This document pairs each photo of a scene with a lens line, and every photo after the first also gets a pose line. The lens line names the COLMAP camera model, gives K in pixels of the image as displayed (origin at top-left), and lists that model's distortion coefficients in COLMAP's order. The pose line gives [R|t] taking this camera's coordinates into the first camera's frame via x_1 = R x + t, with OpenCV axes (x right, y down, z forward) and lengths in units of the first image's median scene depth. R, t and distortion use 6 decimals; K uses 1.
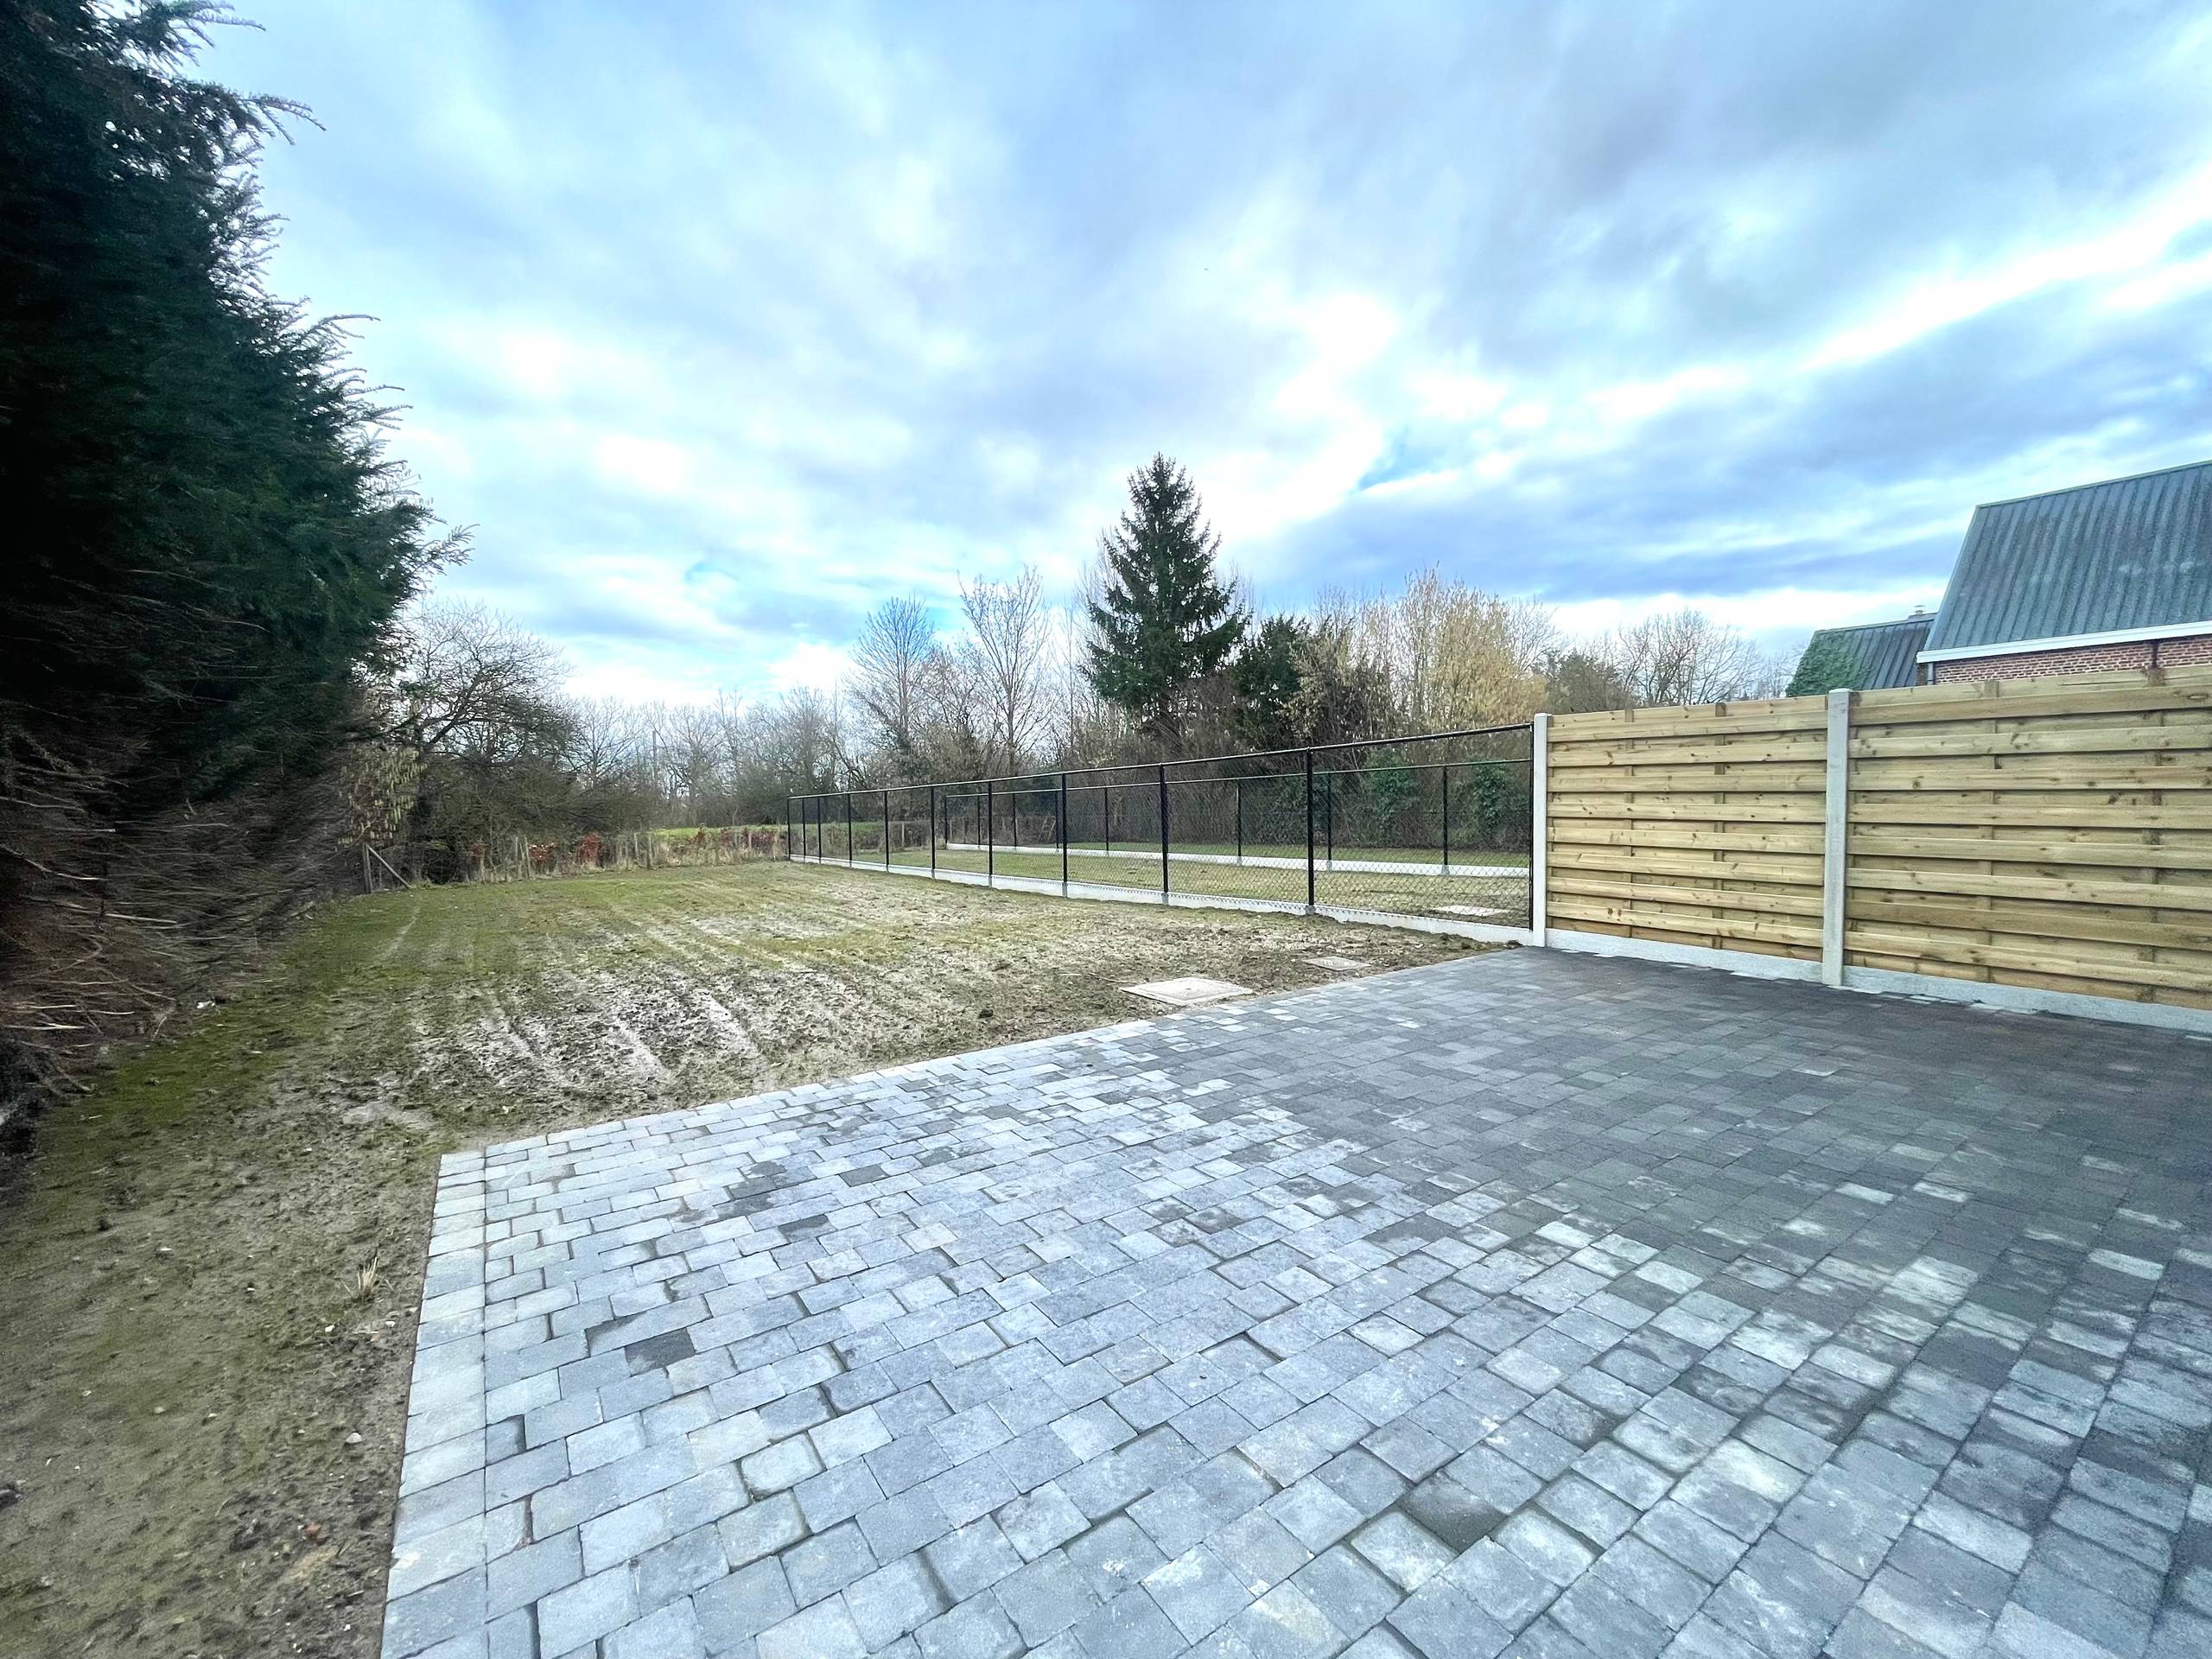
lens RADIAL K [[886.6, 0, 1106.0], [0, 886.6, 829.5], [0, 0, 1]] dist [-0.001053, -0.000053]
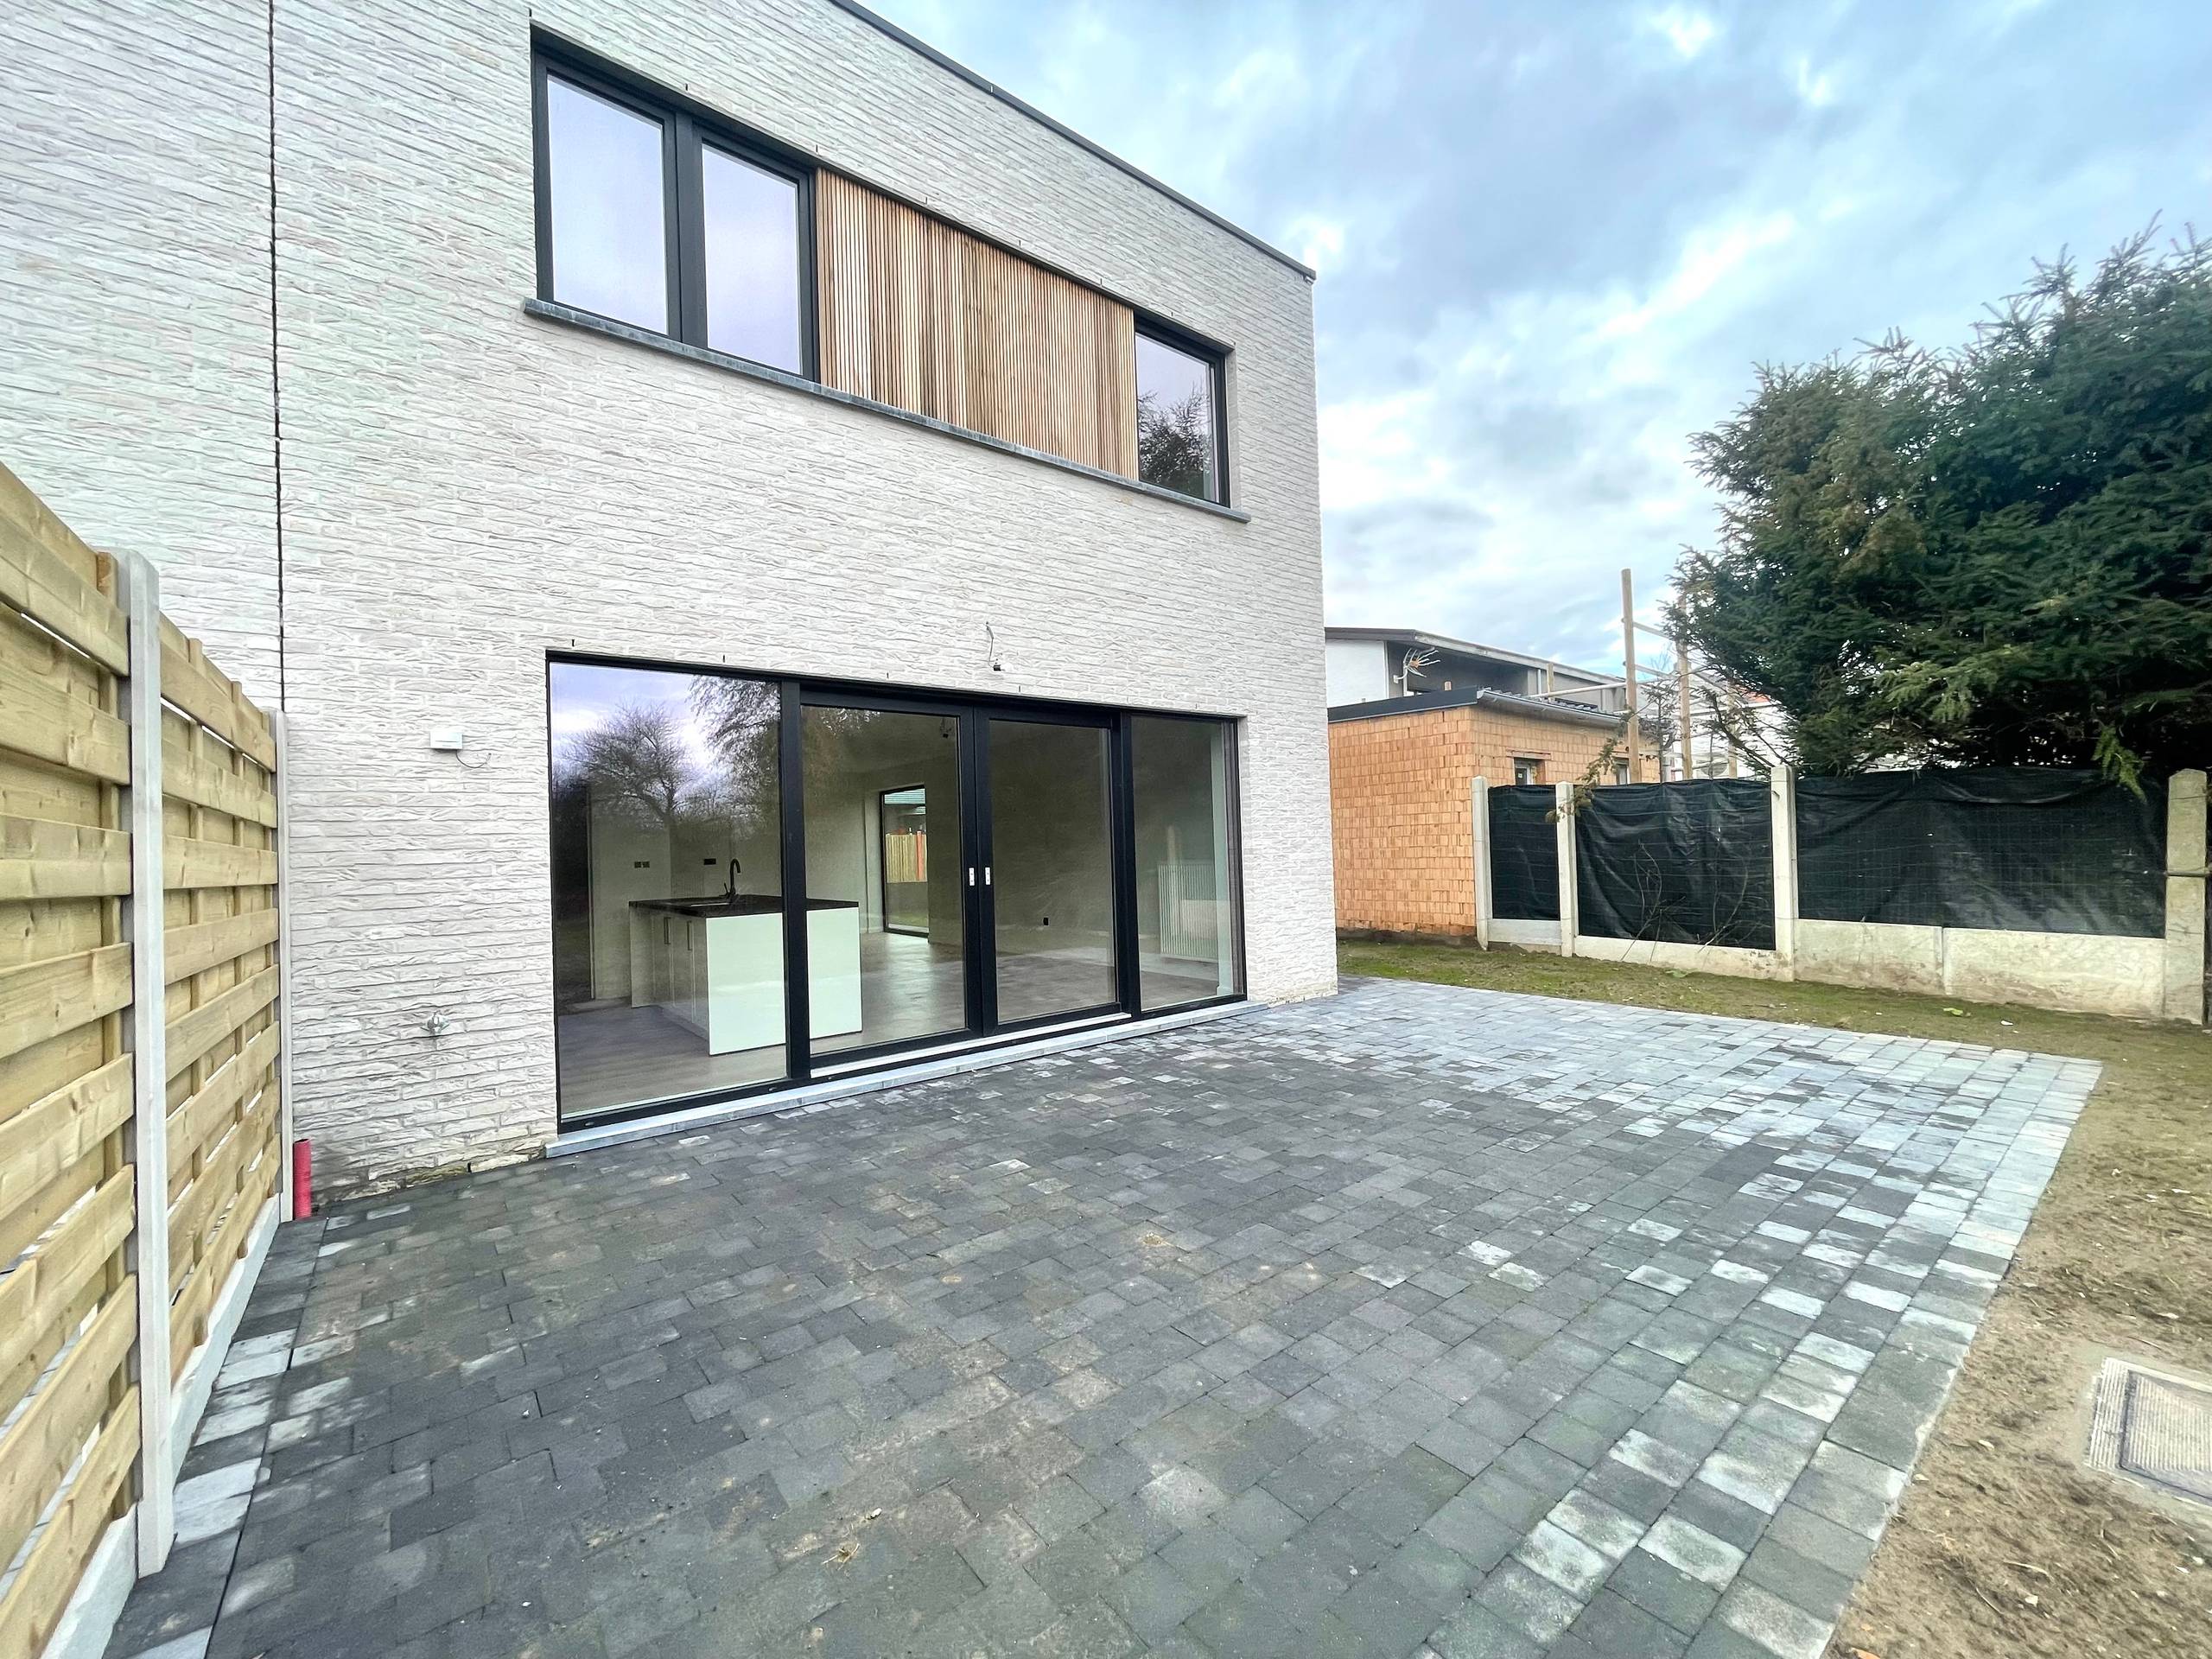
lens RADIAL K [[886.6, 0, 1106.0], [0, 886.6, 829.5], [0, 0, 1]] dist [-0.001053, -0.000053]
pose [[-0.996656, 0.040795, -0.070799, 0.749246], [0.039425, 0.999009, 0.020640, -0.078917], [0.071571, 0.017780, -0.997277, 1.881913]]
